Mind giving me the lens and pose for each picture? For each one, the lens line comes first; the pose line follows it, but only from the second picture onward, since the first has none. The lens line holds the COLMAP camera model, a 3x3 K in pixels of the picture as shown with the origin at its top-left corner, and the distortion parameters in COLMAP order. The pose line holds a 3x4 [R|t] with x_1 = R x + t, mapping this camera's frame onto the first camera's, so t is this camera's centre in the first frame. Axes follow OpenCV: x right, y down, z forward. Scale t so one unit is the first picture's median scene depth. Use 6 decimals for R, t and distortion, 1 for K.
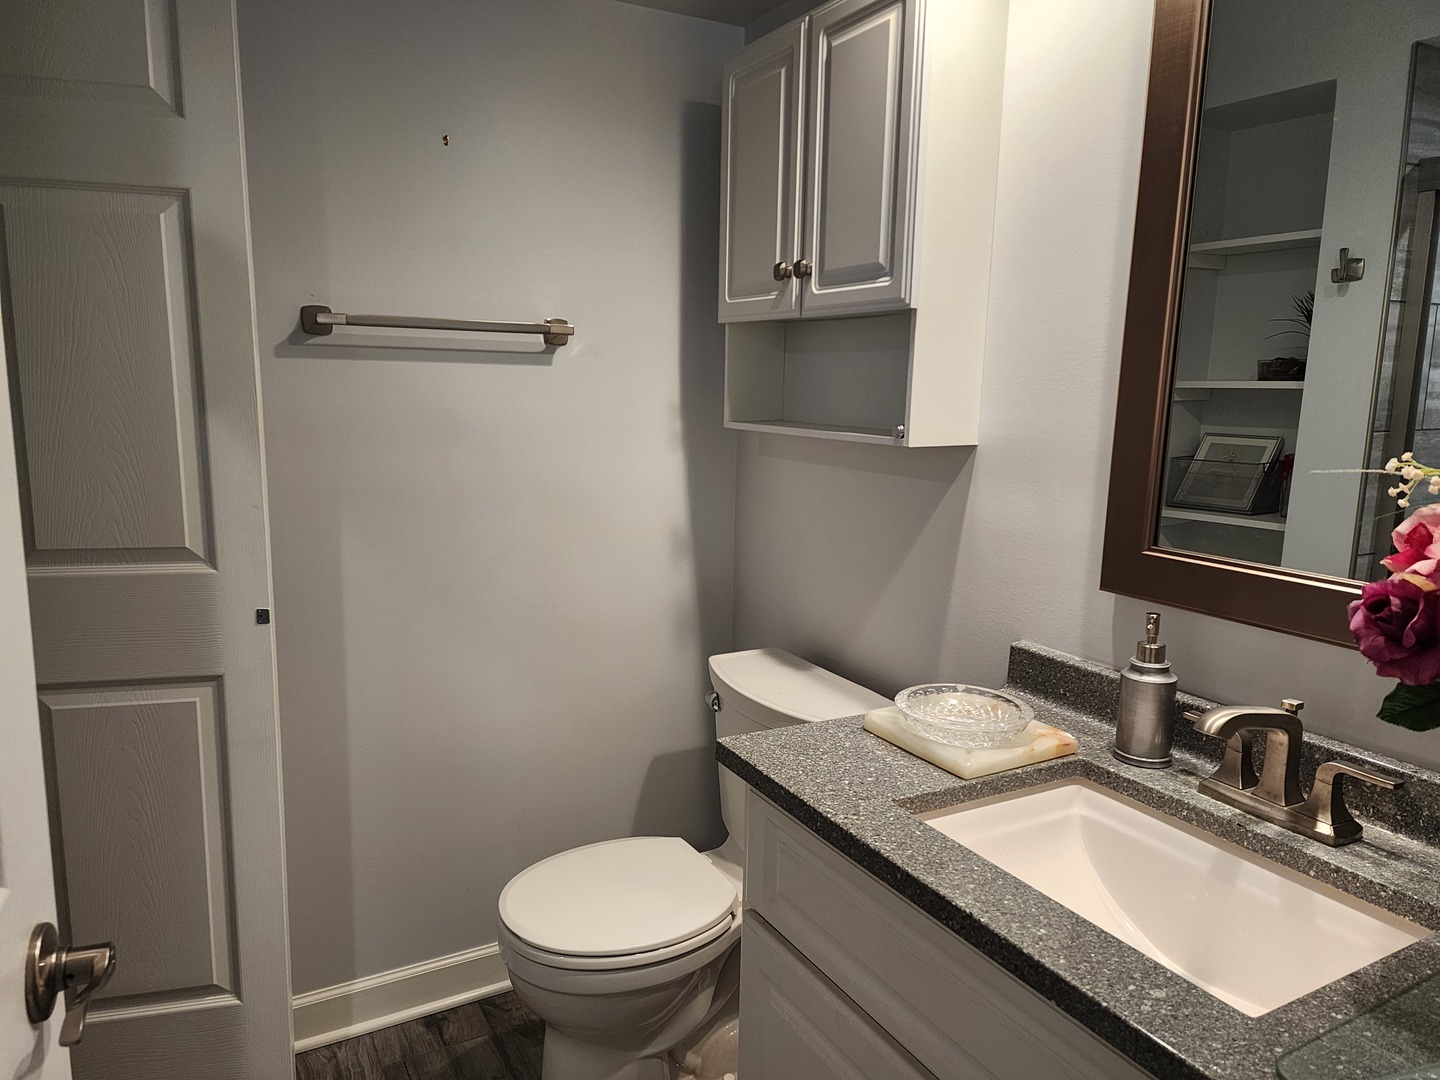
lens RADIAL K [[933.8, 0, 713.0], [0, 933.8, 542.5], [0, 0, 1]] dist [0.092336, -0.076089]
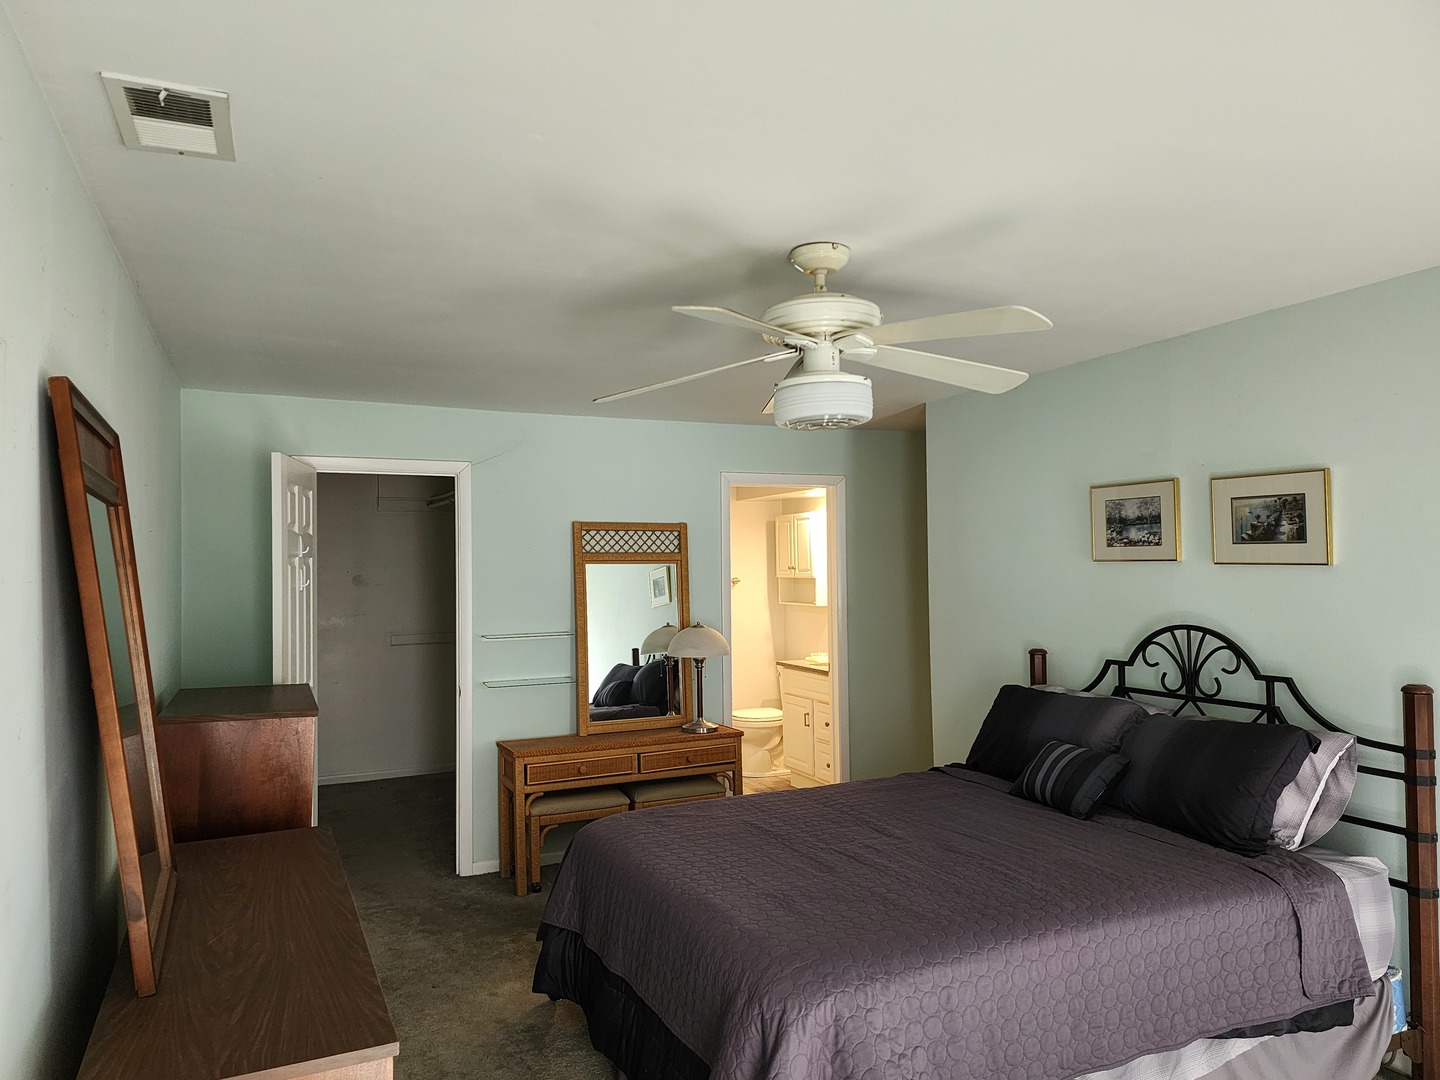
lens RADIAL K [[933.8, 0, 713.0], [0, 933.8, 542.5], [0, 0, 1]] dist [0.092336, -0.076089]
pose [[0.993430, -0.037062, -0.108278, 0.193085], [0.018256, 0.985316, -0.169762, 0.323871], [0.112980, 0.166670, 0.979519, -3.311513]]
